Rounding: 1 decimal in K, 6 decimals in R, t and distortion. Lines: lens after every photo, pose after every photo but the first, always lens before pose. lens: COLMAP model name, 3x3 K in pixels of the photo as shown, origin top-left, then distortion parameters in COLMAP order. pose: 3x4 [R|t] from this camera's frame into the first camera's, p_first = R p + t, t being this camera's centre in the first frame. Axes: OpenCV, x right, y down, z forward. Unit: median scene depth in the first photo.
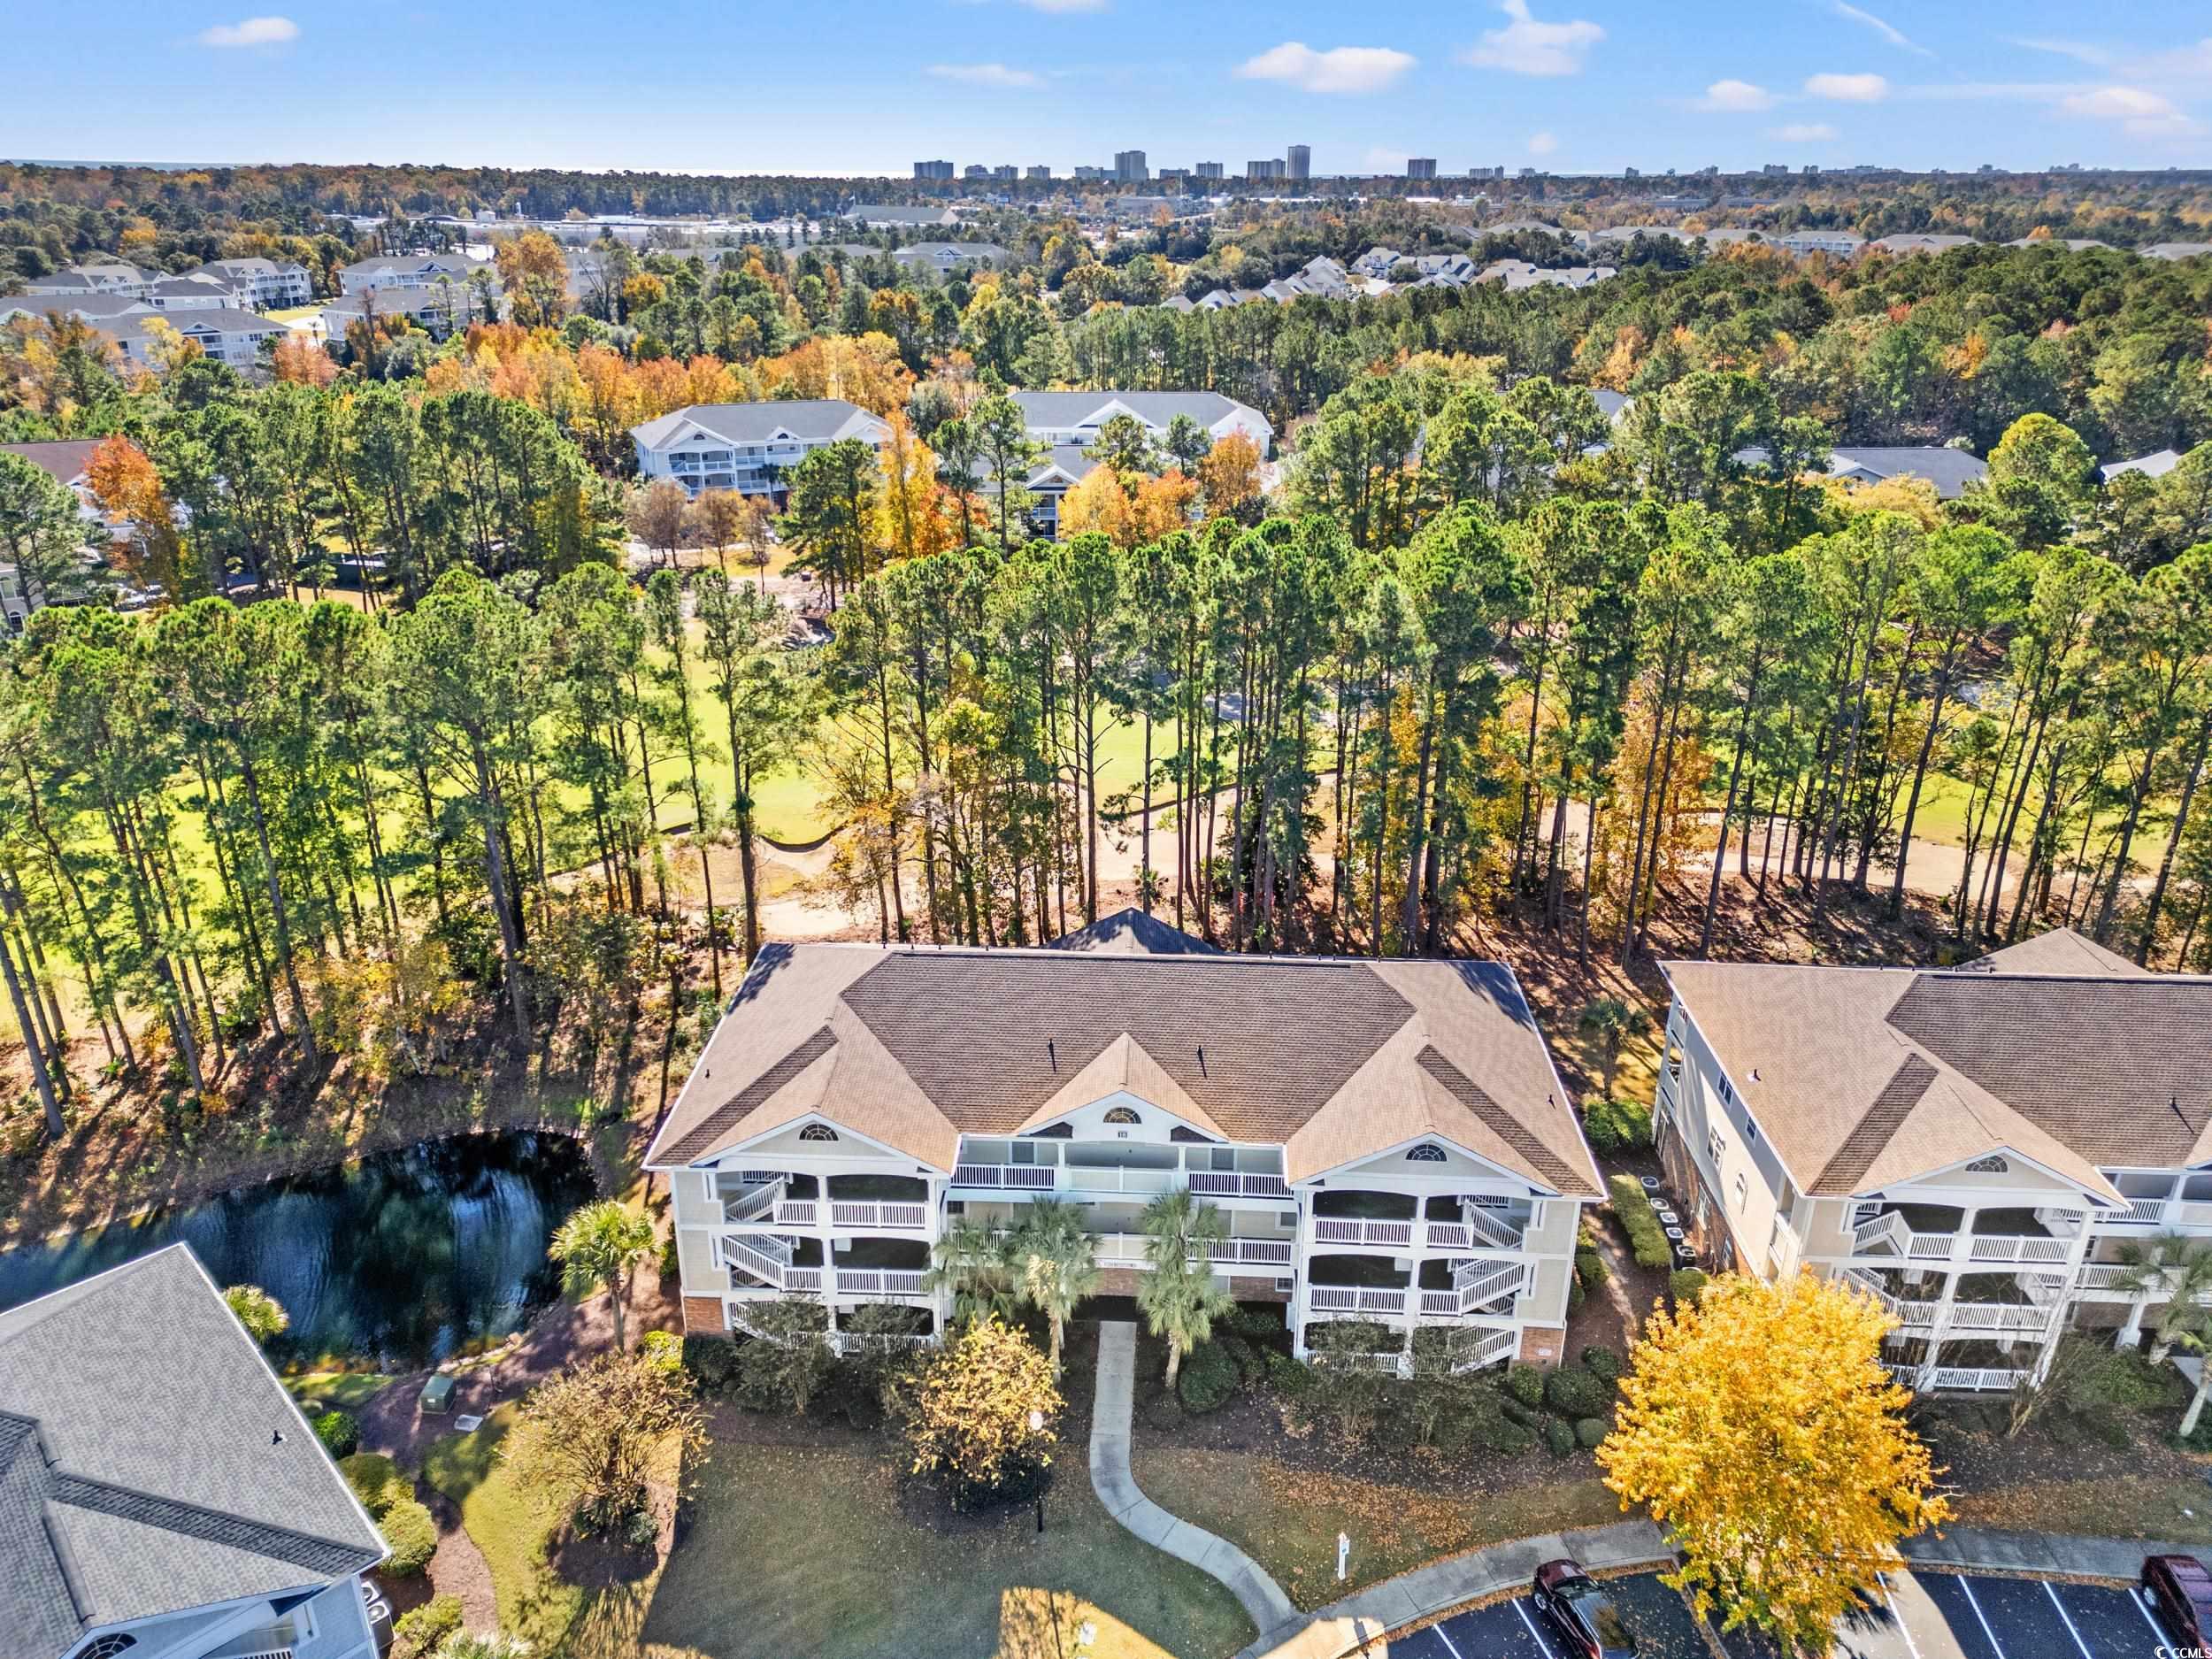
lens RADIAL K [[1552.0, 0, 1106.7], [0, 1552.0, 824.9], [0, 0, 1]] dist [0.033291, -0.007357]
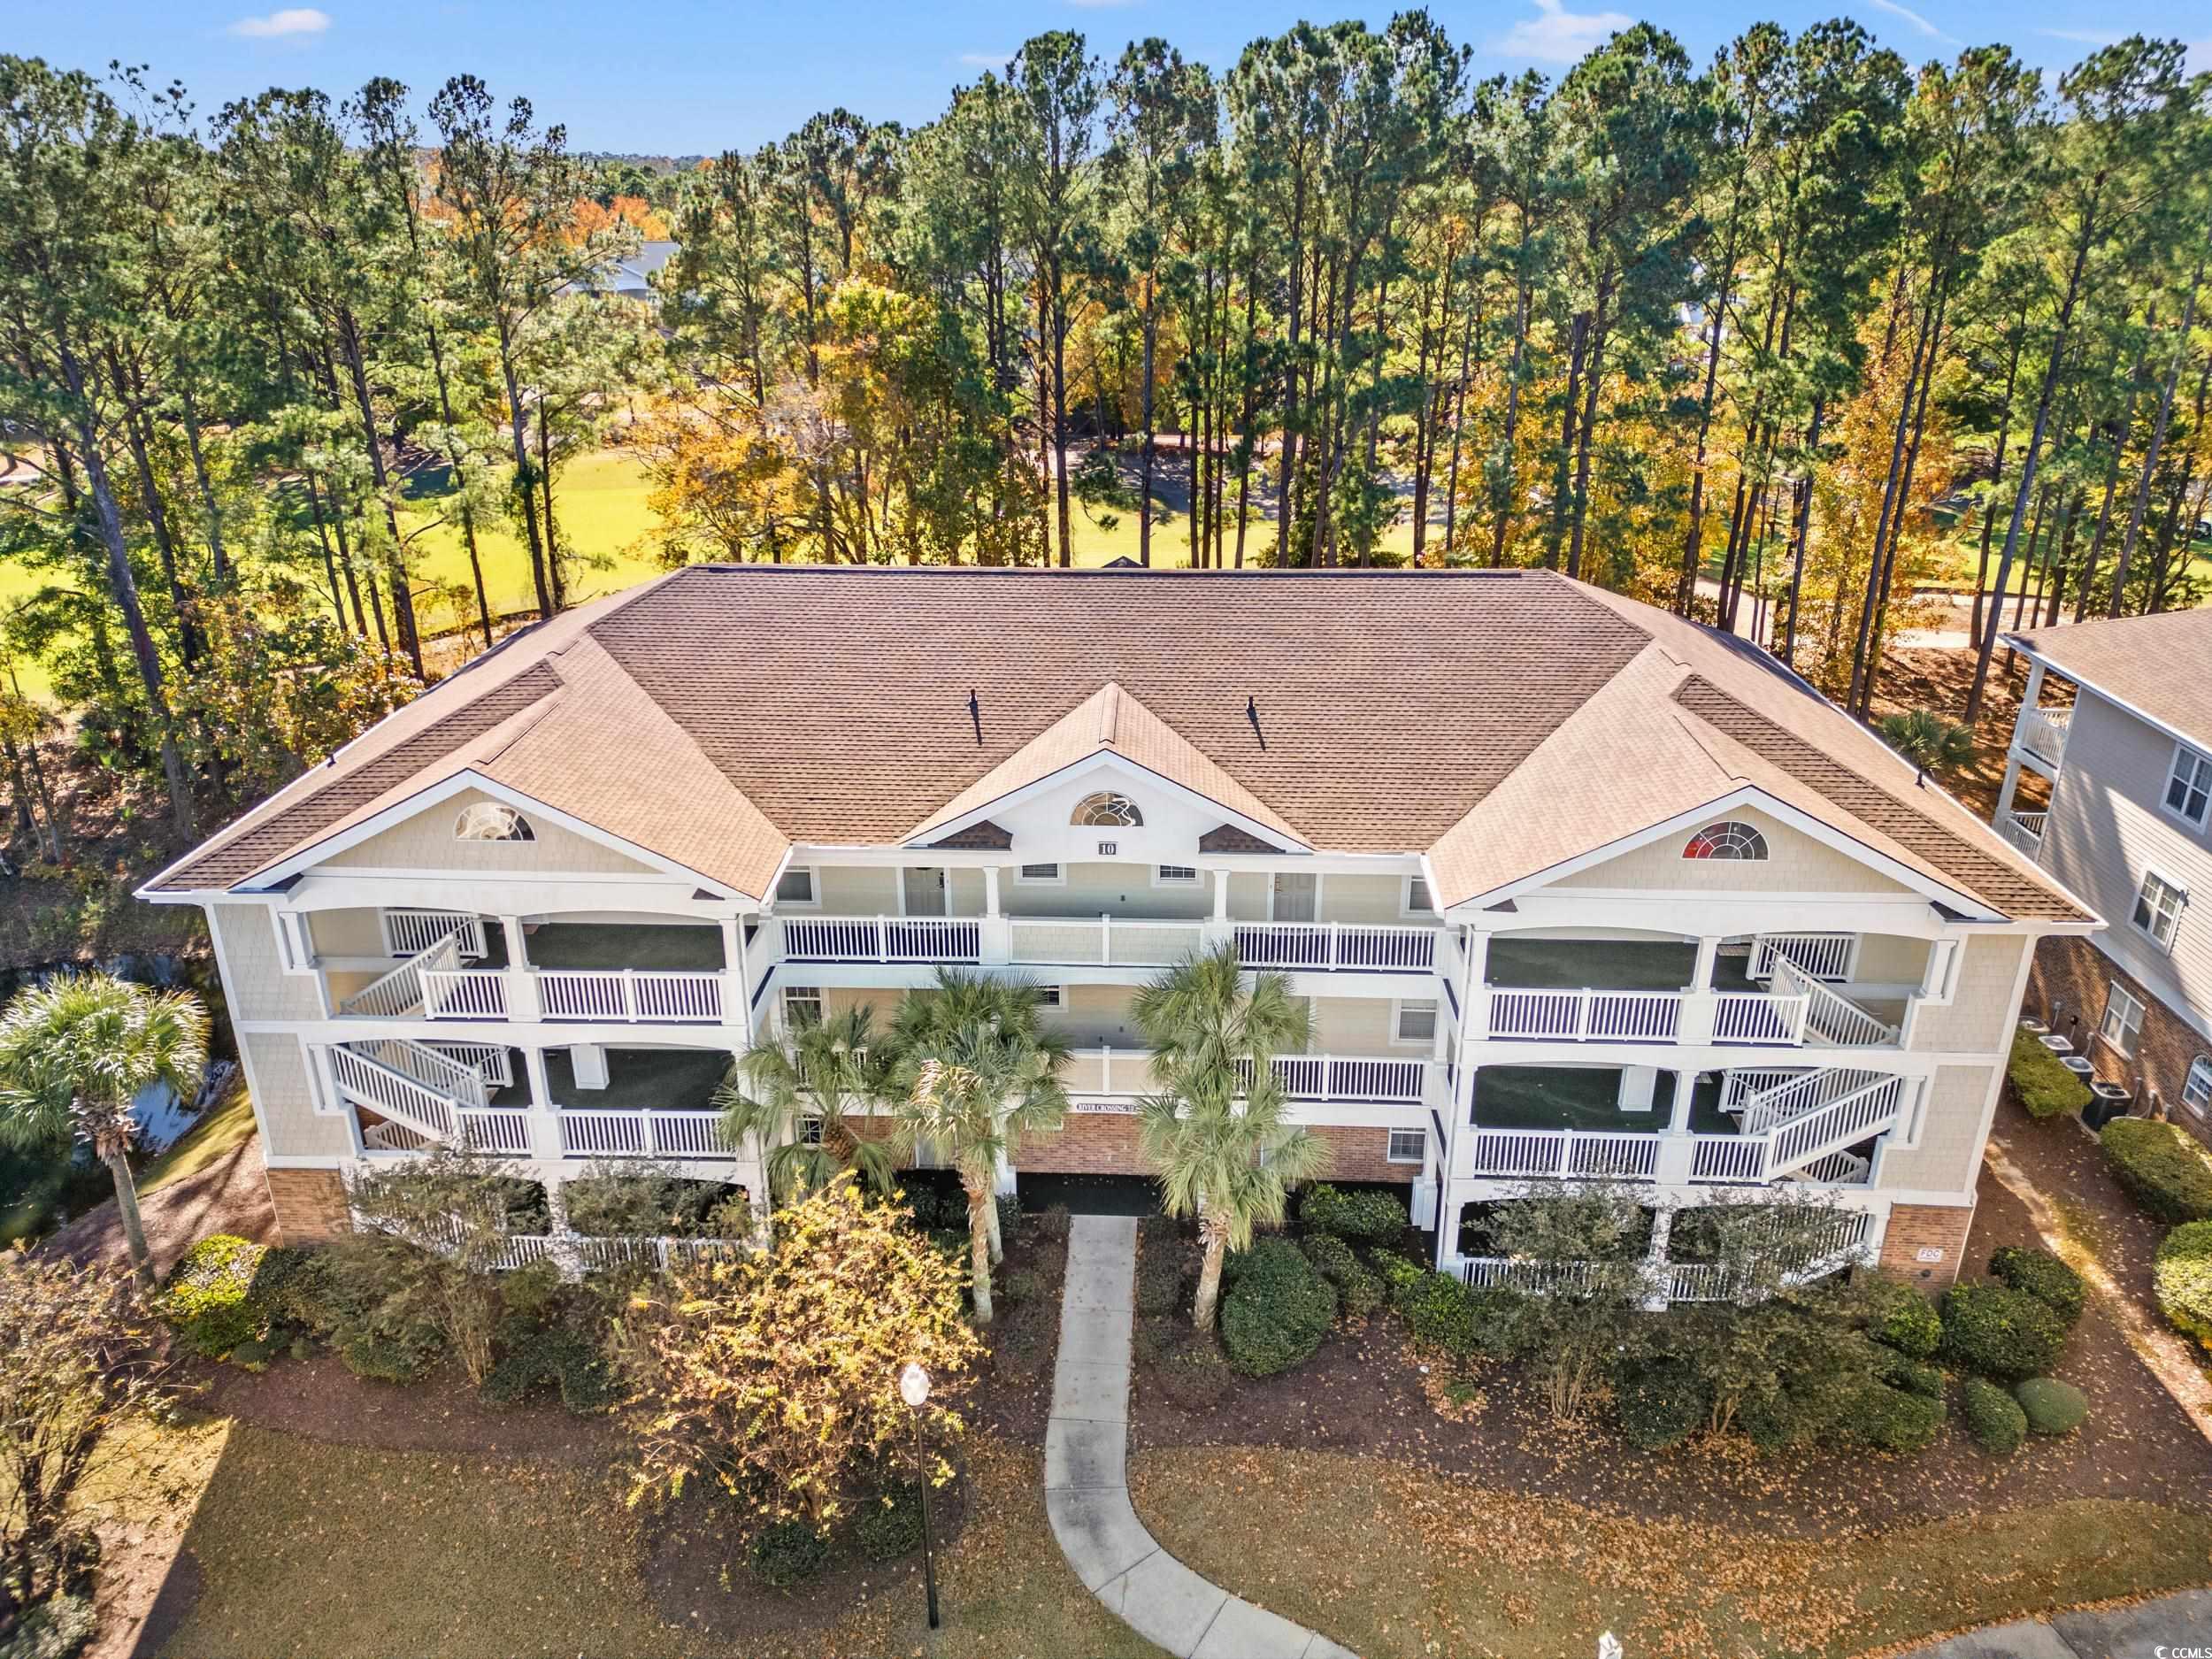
lens RADIAL K [[1552.0, 0, 1105.9], [0, 1552.0, 837.2], [0, 0, 1]] dist [0.033291, -0.007357]
pose [[0.999948, -0.010189, 0.000237, 0.009833], [0.010187, 0.999936, 0.004849, 0.196138], [-0.000286, -0.004846, 0.999988, 0.486582]]
